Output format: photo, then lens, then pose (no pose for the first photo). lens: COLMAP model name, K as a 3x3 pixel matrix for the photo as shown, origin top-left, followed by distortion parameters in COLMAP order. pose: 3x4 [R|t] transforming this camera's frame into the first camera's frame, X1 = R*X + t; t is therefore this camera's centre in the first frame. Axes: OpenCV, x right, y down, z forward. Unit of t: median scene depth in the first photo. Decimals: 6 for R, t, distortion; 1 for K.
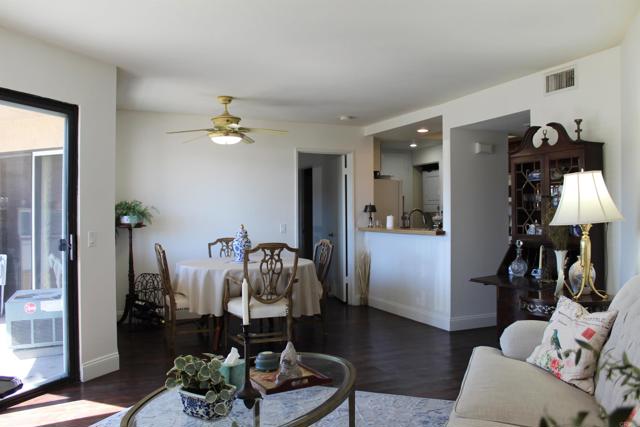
lens RADIAL K [[533.5, 0, 320.0], [0, 533.5, 213.5], [0, 0, 1]] dist [-0.169040, 0.164090]
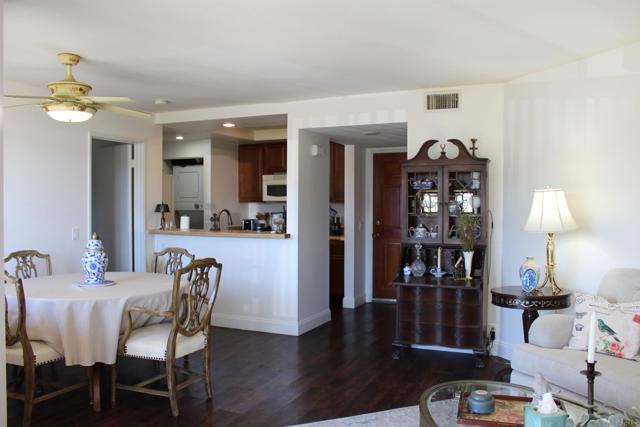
lens RADIAL K [[533.5, 0, 320.0], [0, 533.5, 213.5], [0, 0, 1]] dist [-0.169040, 0.164090]
pose [[0.731905, -0.003983, 0.681395, -0.395844], [-0.007612, 0.999873, 0.014021, -0.018708], [-0.681364, -0.015449, 0.731782, 0.251225]]
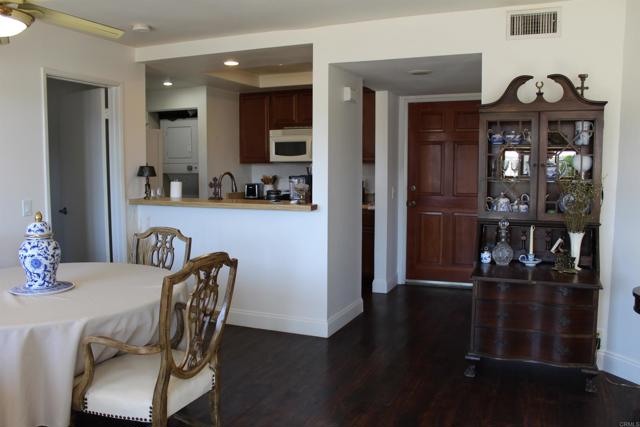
lens RADIAL K [[533.5, 0, 320.0], [0, 533.5, 213.5], [0, 0, 1]] dist [-0.169040, 0.164090]
pose [[0.719725, -0.055742, 0.692018, -0.275511], [-0.005864, 0.996248, 0.086346, -0.018653], [-0.694234, -0.066204, 0.716698, 0.475539]]
